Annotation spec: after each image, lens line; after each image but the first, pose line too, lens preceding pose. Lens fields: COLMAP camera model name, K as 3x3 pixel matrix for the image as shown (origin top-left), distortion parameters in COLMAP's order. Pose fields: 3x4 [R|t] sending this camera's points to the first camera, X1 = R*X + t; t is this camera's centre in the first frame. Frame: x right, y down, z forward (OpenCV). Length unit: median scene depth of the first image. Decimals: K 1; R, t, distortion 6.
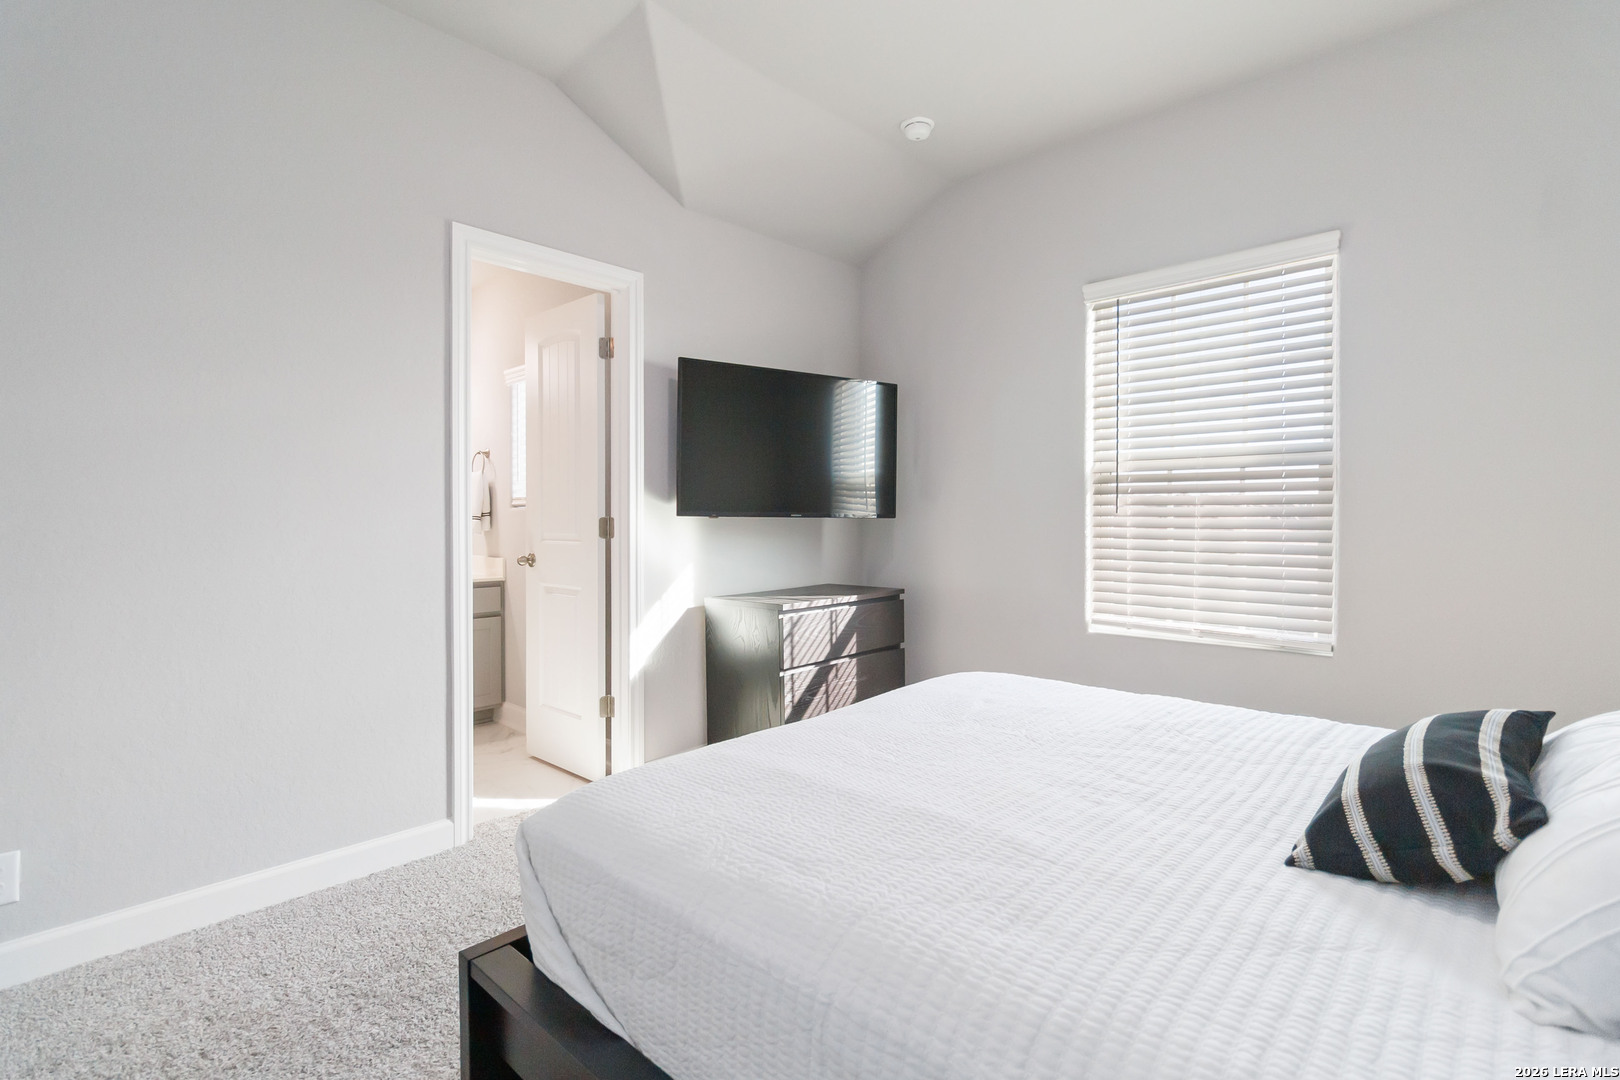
lens RADIAL K [[742.7, 0, 802.7], [0, 742.7, 522.4], [0, 0, 1]] dist [0.003142, 0.000140]
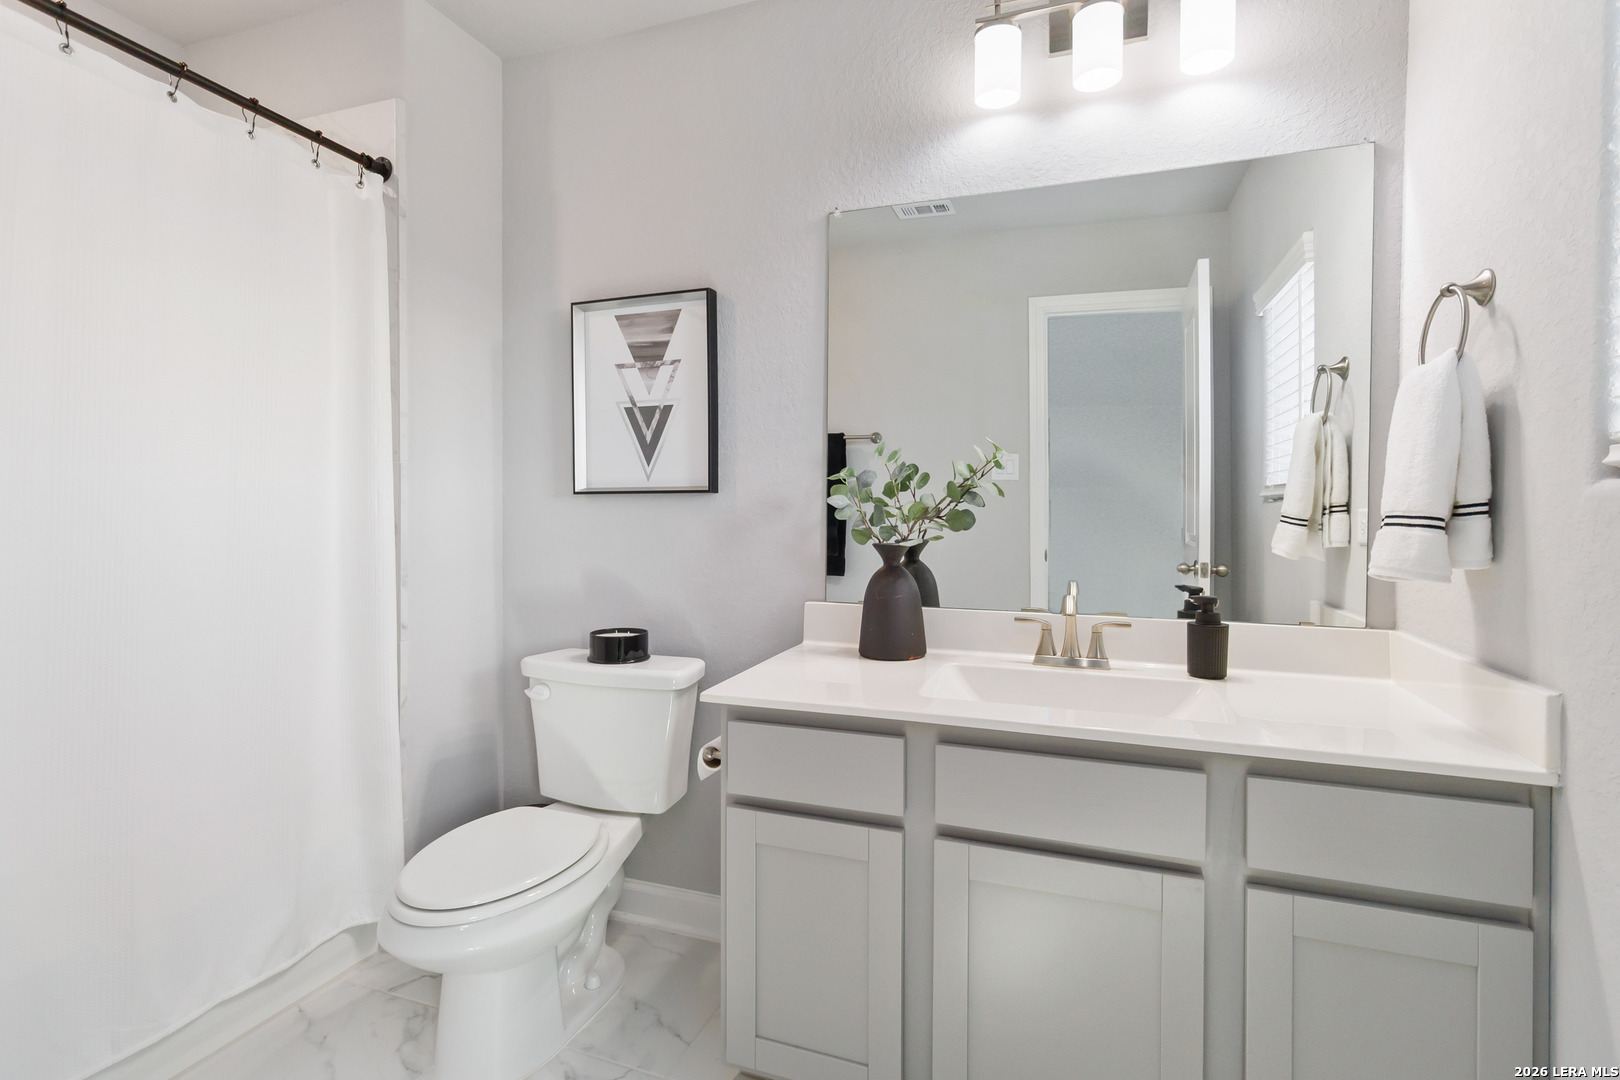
lens RADIAL K [[754.8, 0, 802.7], [0, 754.8, 515.2], [0, 0, 1]] dist [0.002769, 0.000581]
pose [[0.381873, 0.011383, -0.924145, -0.263538], [-0.008716, 0.999924, 0.008715, -0.008982], [0.924174, 0.004727, 0.381943, 0.667744]]
